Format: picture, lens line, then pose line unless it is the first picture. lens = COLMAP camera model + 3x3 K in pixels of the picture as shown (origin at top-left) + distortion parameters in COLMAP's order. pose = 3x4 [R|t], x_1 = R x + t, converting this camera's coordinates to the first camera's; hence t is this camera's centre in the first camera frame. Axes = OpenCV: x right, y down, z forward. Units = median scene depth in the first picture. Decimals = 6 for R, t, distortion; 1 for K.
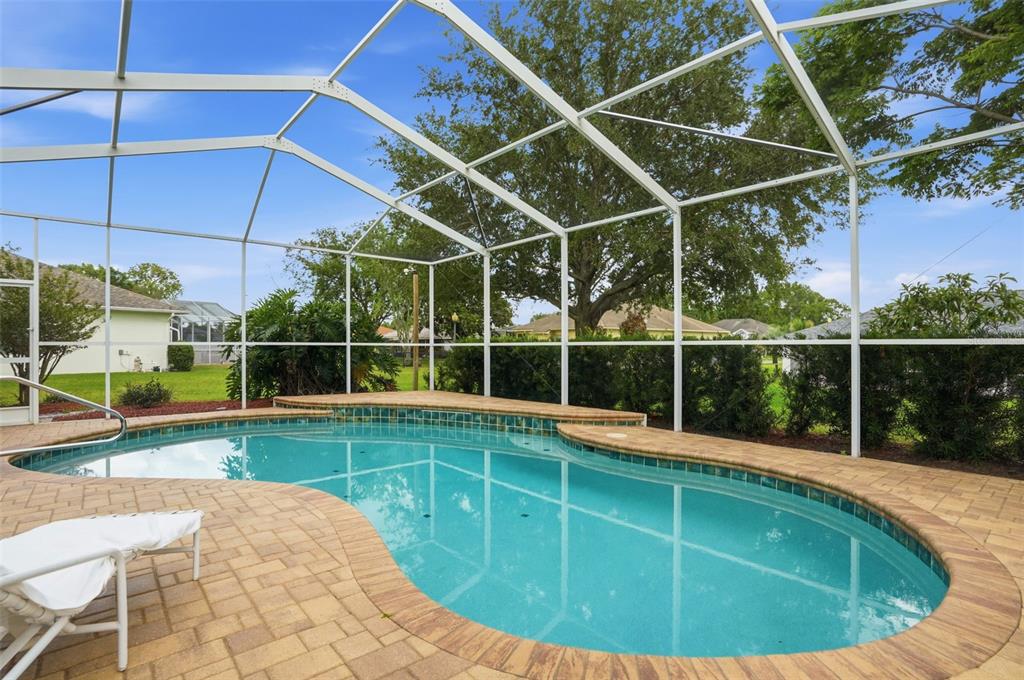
lens RADIAL K [[495.8, 0, 513.0], [0, 495.8, 332.4], [0, 0, 1]] dist [-0.071273, 0.026526]
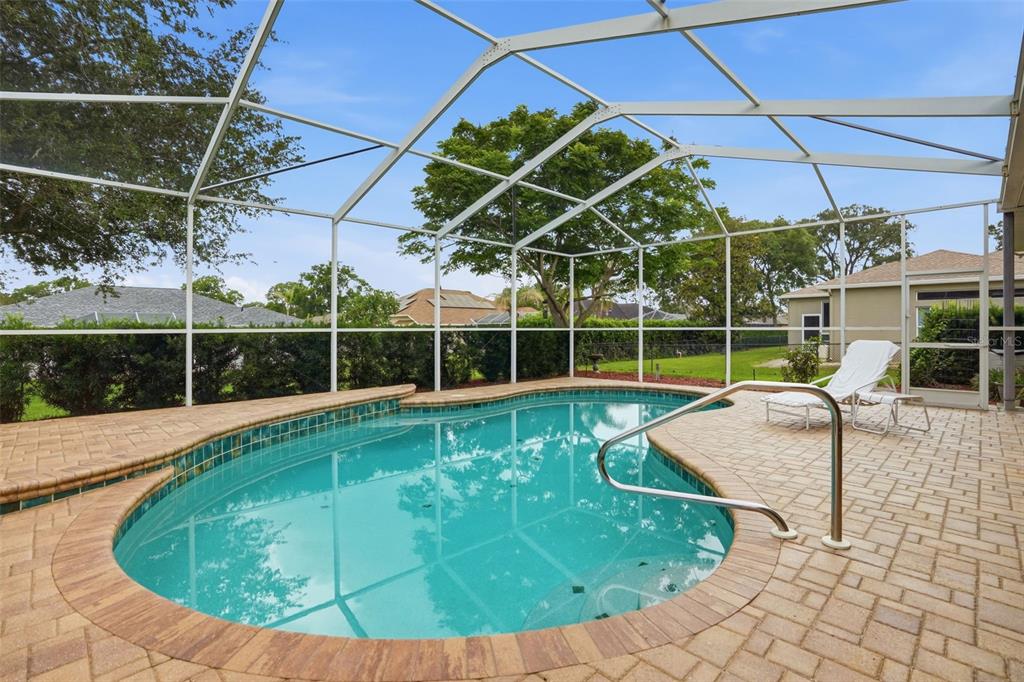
lens RADIAL K [[495.8, 0, 513.0], [0, 495.8, 333.4], [0, 0, 1]] dist [-0.071273, 0.026526]
pose [[-0.079404, -0.006194, 0.996823, -0.891326], [-0.021043, 0.999768, 0.004536, 0.016305], [-0.996620, -0.020616, -0.079516, 0.707996]]
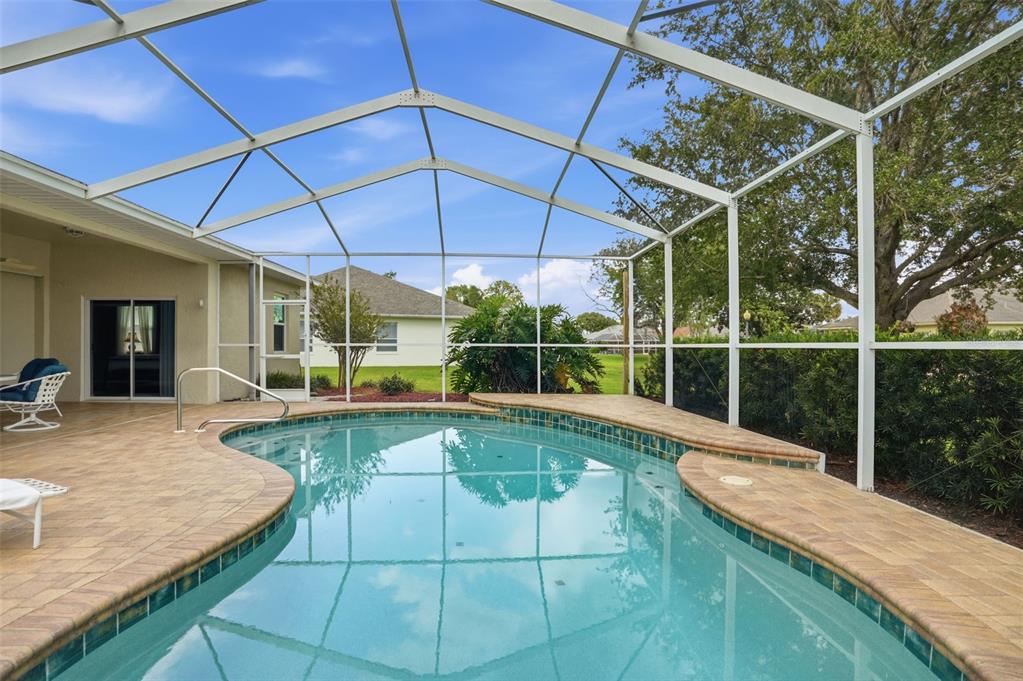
lens RADIAL K [[472.1, 0, 514.1], [0, 472.1, 332.9], [0, 0, 1]] dist [-0.070357, 0.025315]
pose [[0.802759, -0.012111, -0.596180, 0.256568], [0.012083, 0.999919, -0.004042, 0.001739], [0.596181, -0.003959, 0.802840, 0.222329]]
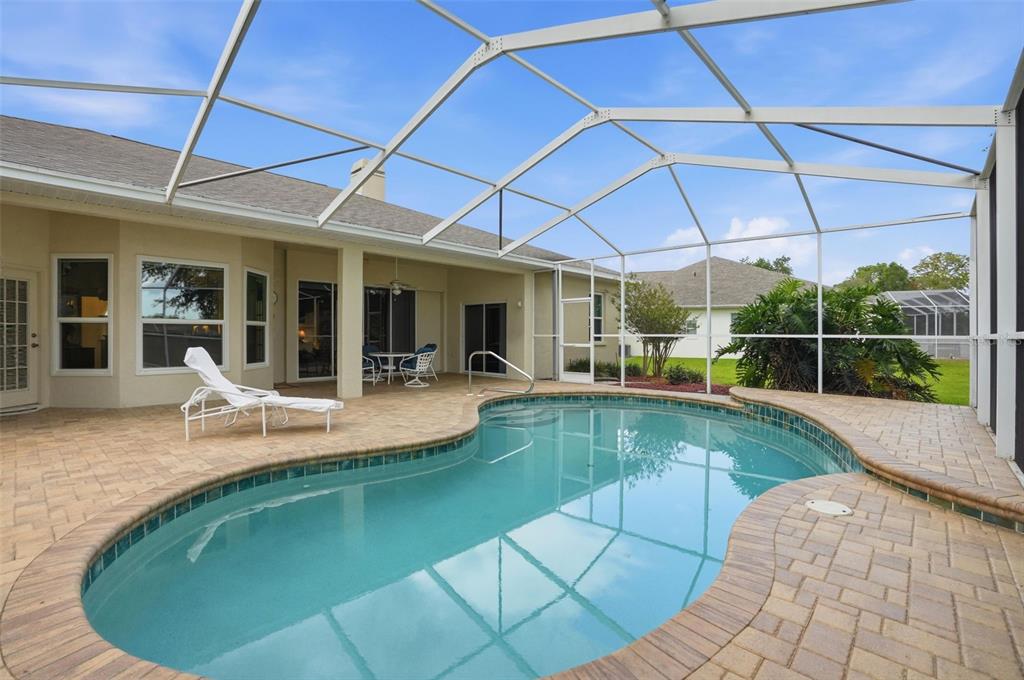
lens RADIAL K [[472.6, 0, 514.6], [0, 472.6, 332.4], [0, 0, 1]] dist [-0.070357, 0.025315]
pose [[0.132400, -0.004758, -0.991185, 0.485071], [0.020422, 0.999789, -0.002072, 0.009279], [0.990986, -0.019967, 0.132469, 0.441417]]
